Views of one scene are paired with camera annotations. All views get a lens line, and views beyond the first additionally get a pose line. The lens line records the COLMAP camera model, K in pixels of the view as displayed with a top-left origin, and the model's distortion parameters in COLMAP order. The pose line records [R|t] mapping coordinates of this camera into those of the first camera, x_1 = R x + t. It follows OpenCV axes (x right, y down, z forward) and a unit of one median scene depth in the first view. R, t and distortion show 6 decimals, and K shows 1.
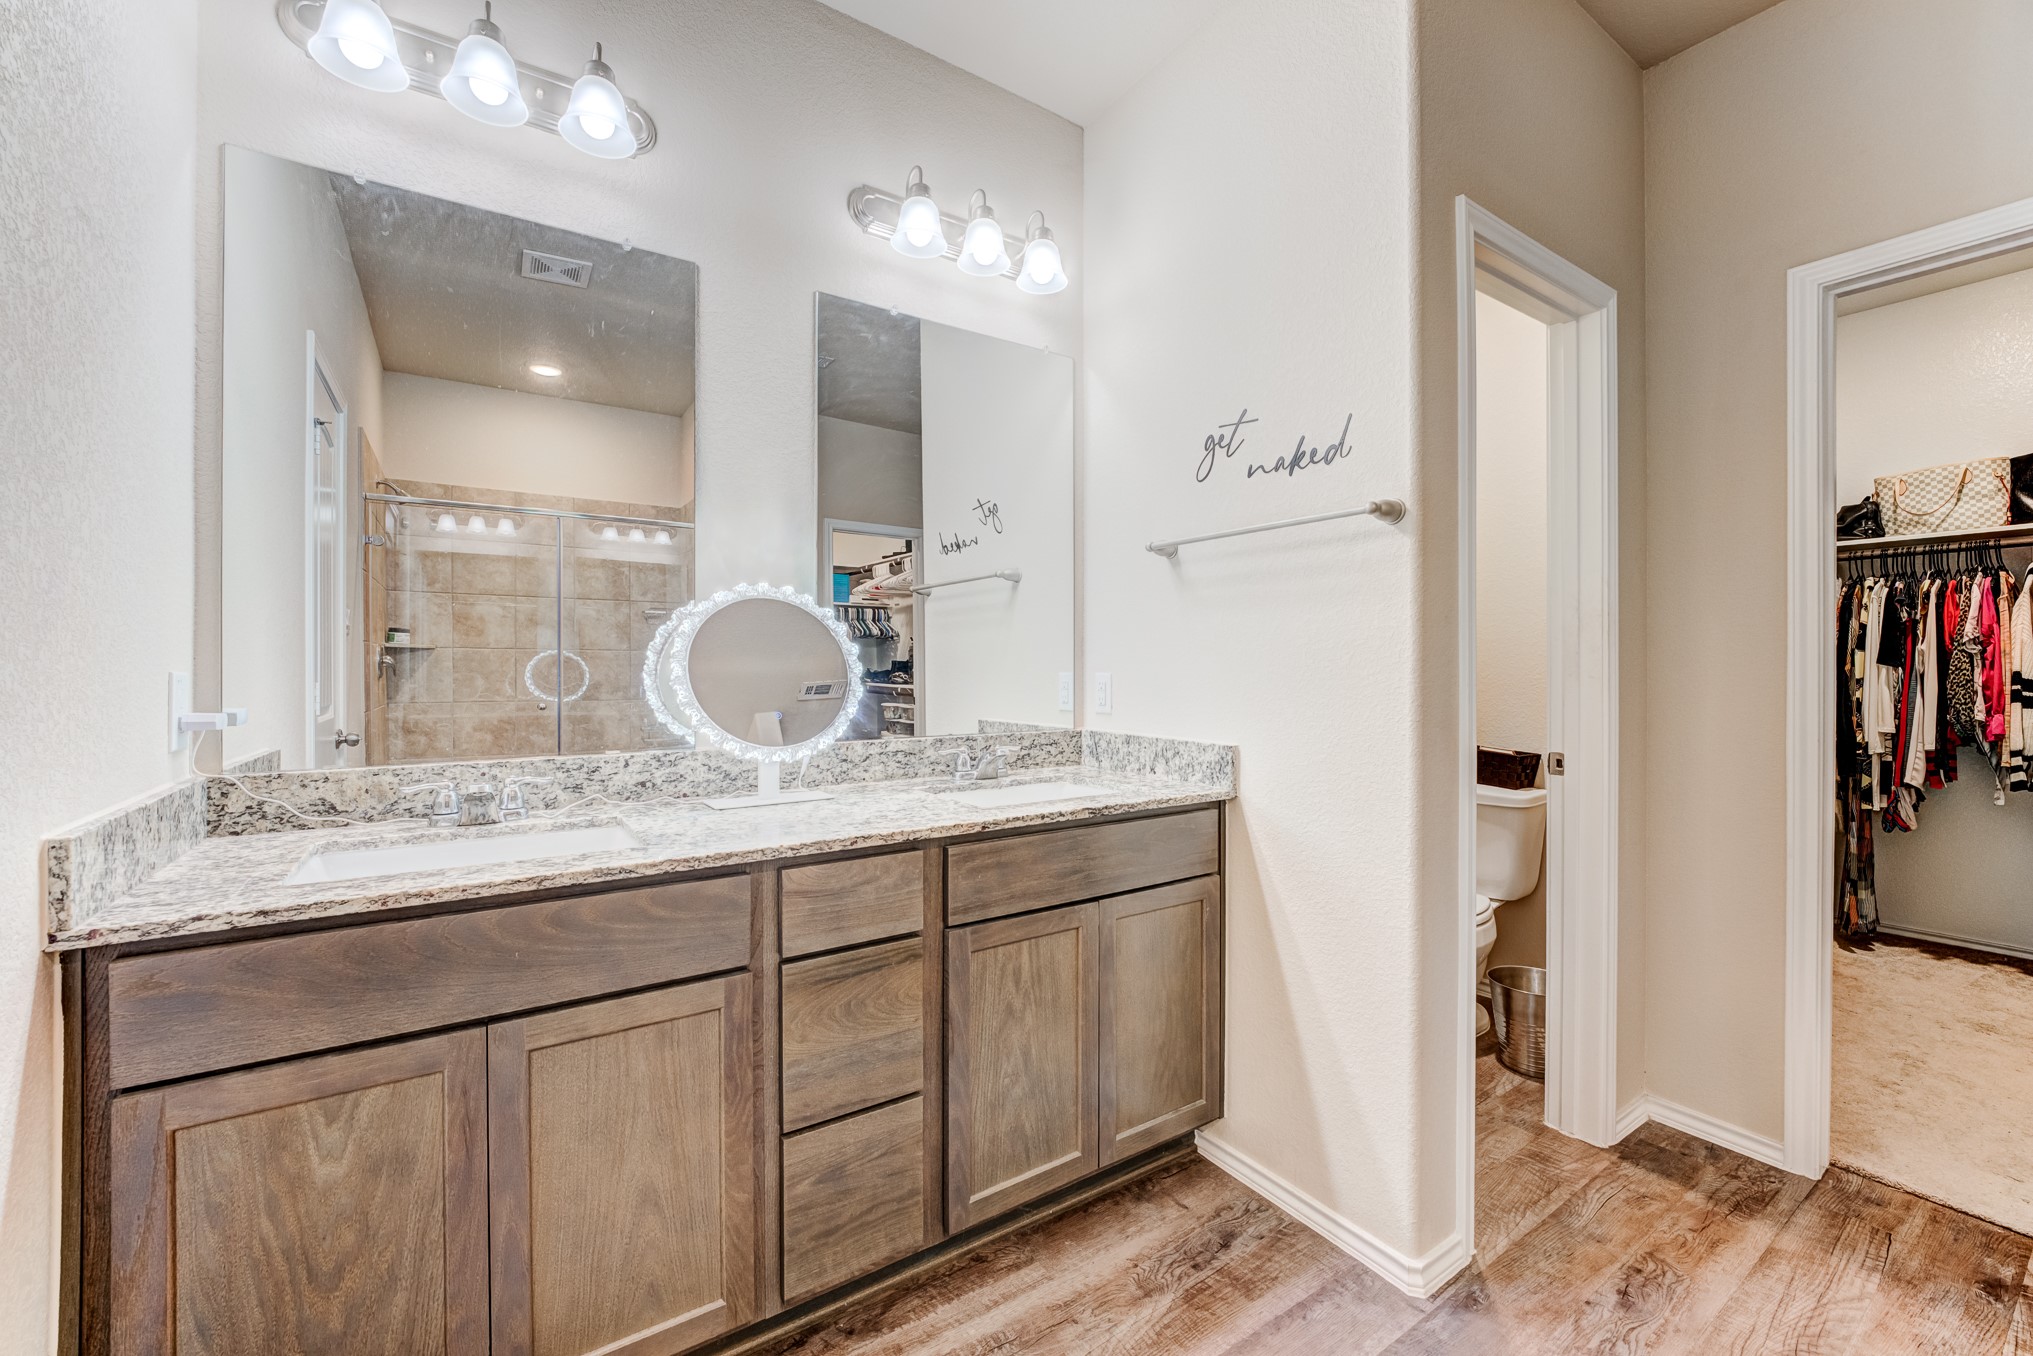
lens RADIAL K [[821.7, 0, 1016.3], [0, 821.7, 673.9], [0, 0, 1]] dist [-0.023990, 0.006167]
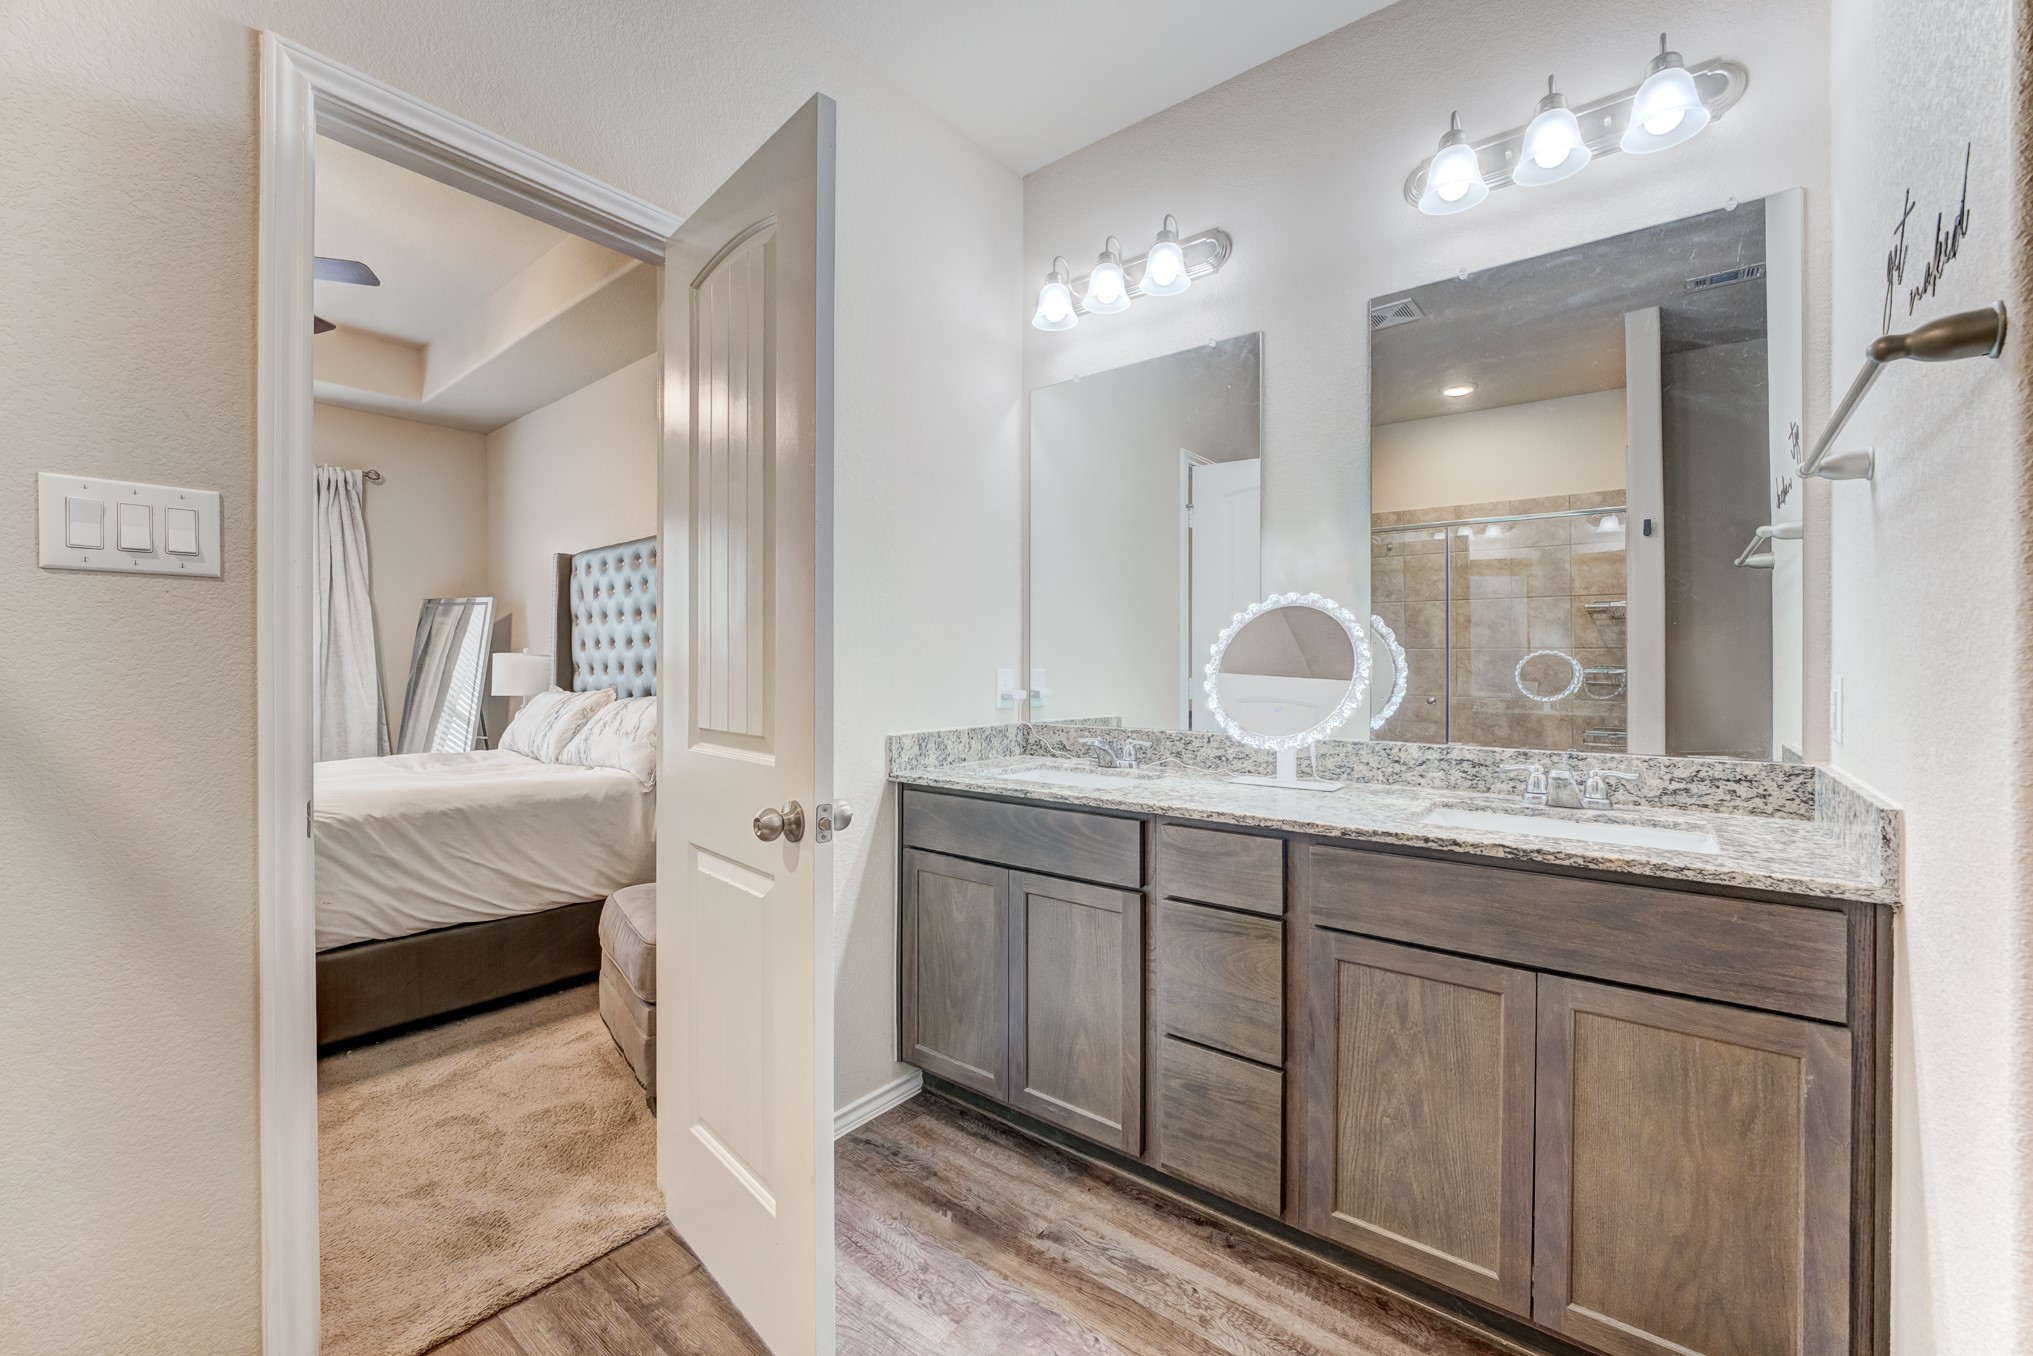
lens RADIAL K [[817.5, 0, 1013.0], [0, 817.5, 677.8], [0, 0, 1]] dist [-0.015981, 0.000625]
pose [[0.302523, 0.013947, -0.953040, 0.714196], [-0.009375, 0.999888, 0.011657, -0.003051], [0.953096, 0.005409, 0.302620, 0.322641]]
